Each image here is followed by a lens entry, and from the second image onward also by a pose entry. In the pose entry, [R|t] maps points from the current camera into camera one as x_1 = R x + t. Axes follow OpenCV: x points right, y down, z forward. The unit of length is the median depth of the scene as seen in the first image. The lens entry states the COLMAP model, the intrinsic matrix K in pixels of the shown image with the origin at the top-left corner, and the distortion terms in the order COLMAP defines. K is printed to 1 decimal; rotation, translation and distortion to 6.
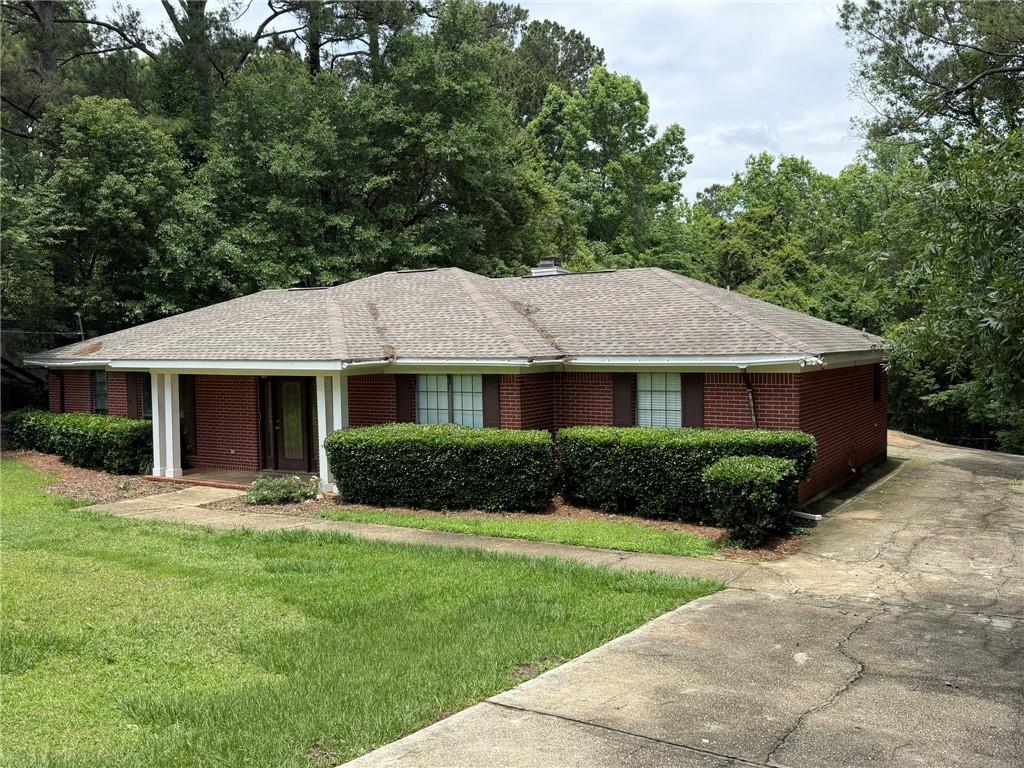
lens RADIAL K [[896.5, 0, 520.3], [0, 896.5, 375.4], [0, 0, 1]] dist [0.090276, -0.005083]
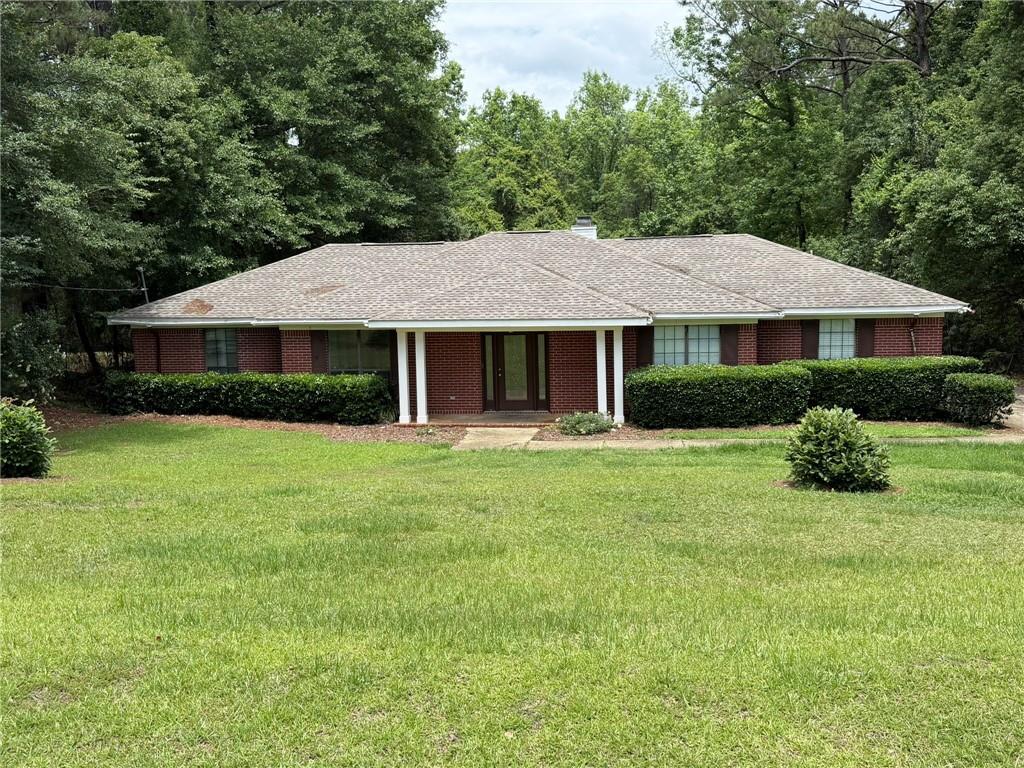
lens RADIAL K [[986.0, 0, 512.7], [0, 986.0, 387.5], [0, 0, 1]] dist [0.084655, 0.000000]
pose [[0.903918, -0.059530, 0.423542, -0.887894], [0.023279, 0.995646, 0.090261, -0.045149], [-0.427071, -0.071729, 0.901369, -0.168798]]
